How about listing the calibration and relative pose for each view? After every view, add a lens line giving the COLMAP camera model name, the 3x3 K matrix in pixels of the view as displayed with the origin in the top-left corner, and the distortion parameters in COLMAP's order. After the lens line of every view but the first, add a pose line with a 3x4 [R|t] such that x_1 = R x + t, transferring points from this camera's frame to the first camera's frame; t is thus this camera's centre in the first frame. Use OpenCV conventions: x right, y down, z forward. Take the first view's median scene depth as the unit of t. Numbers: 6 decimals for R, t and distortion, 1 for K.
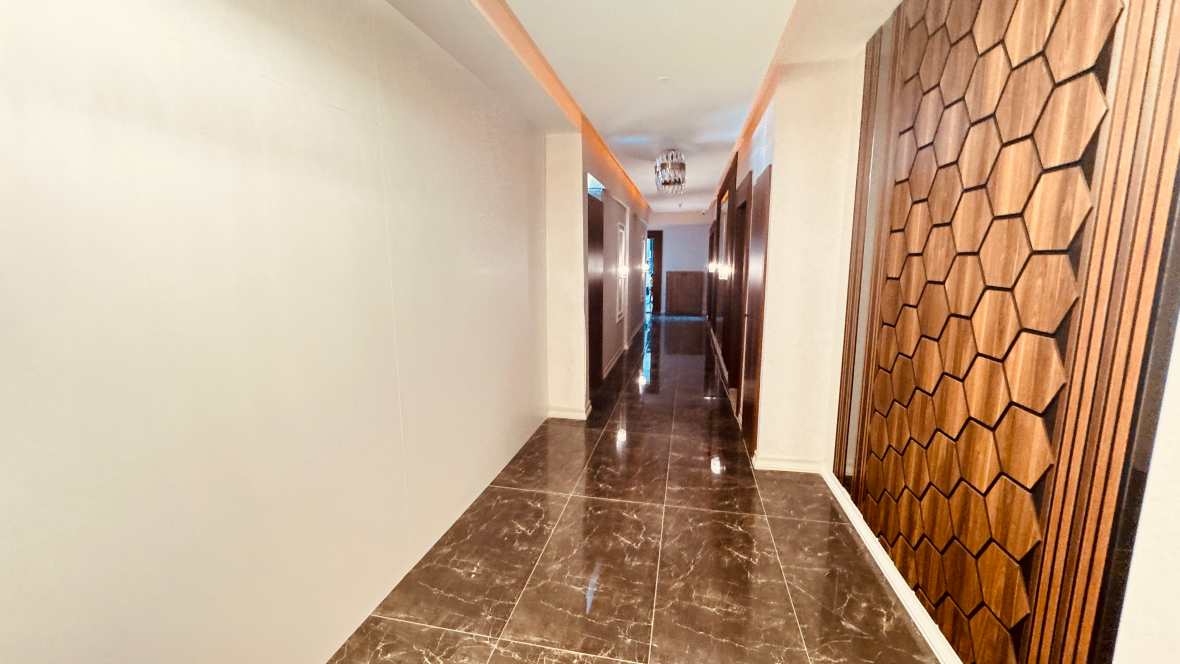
lens RADIAL K [[474.9, 0, 585.9], [0, 474.9, 333.6], [0, 0, 1]] dist [-0.000594, -0.000080]
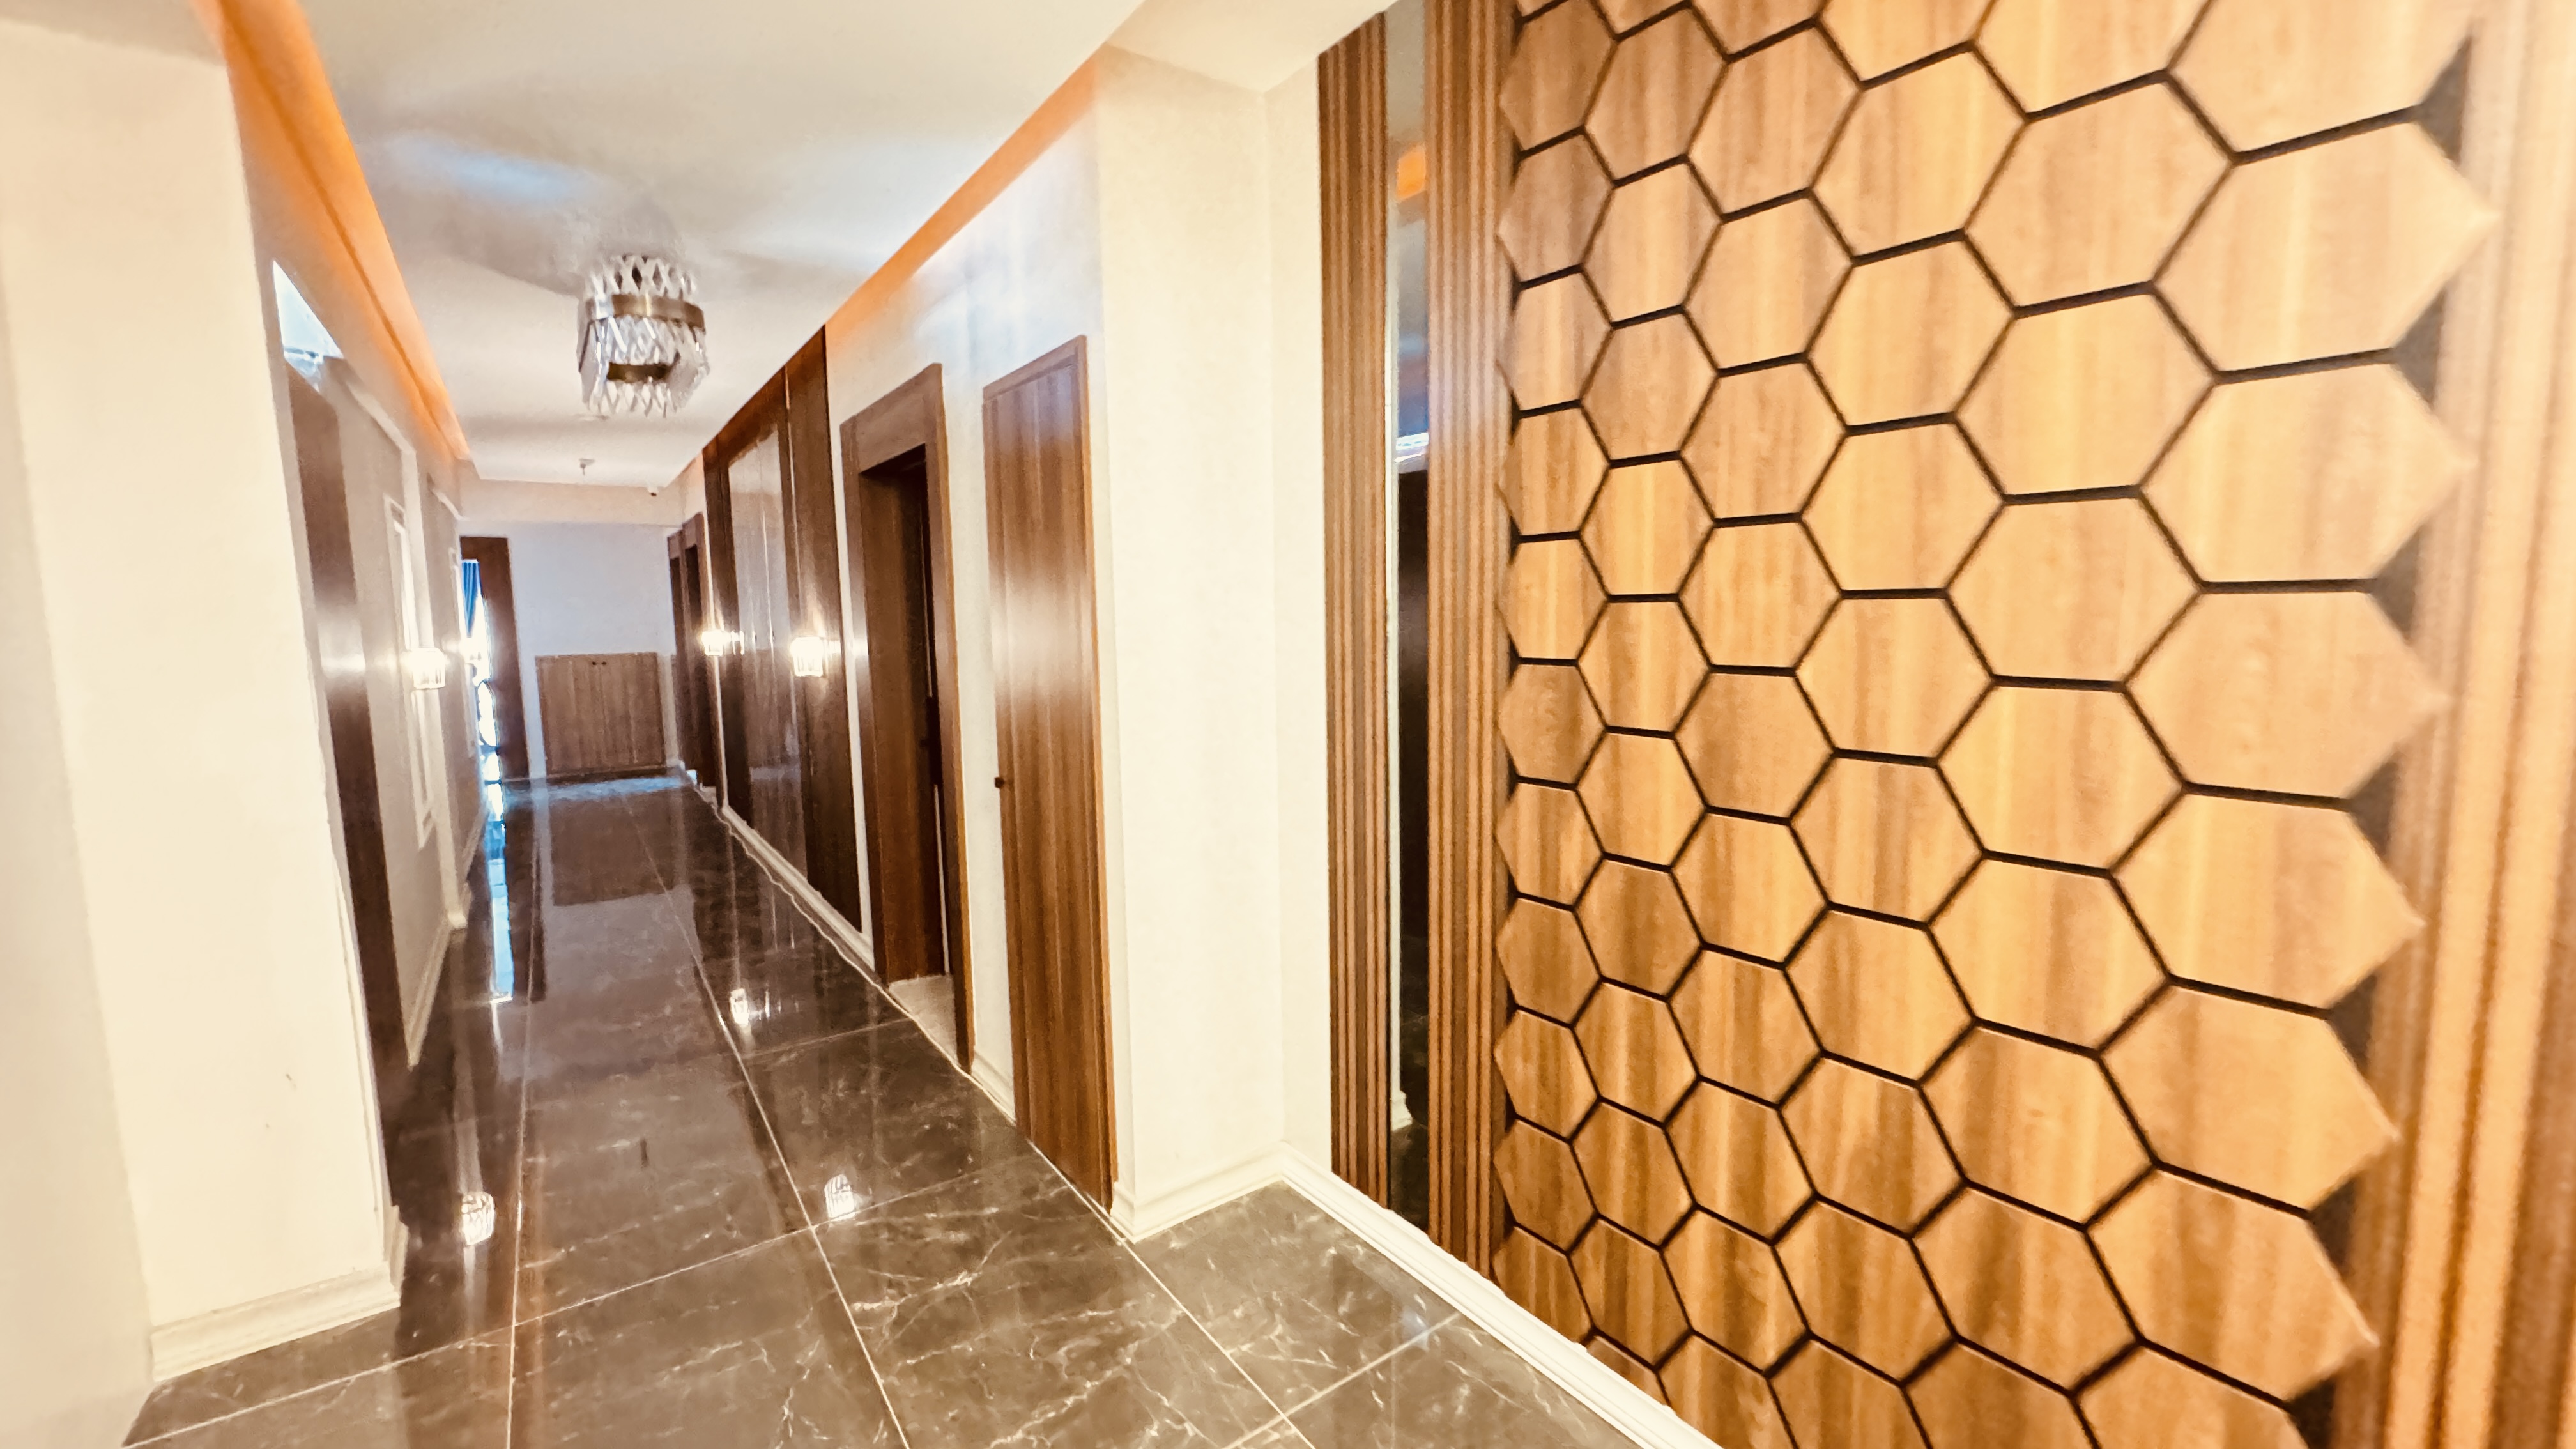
lens RADIAL K [[1036.8, 0, 1298.6], [0, 1036.8, 724.2], [0, 0, 1]] dist [-0.000594, -0.000080]
pose [[0.669411, -0.089468, 0.737485, -0.052845], [0.127742, 0.991798, 0.004369, -0.048574], [-0.731827, 0.091284, 0.675349, 0.299101]]
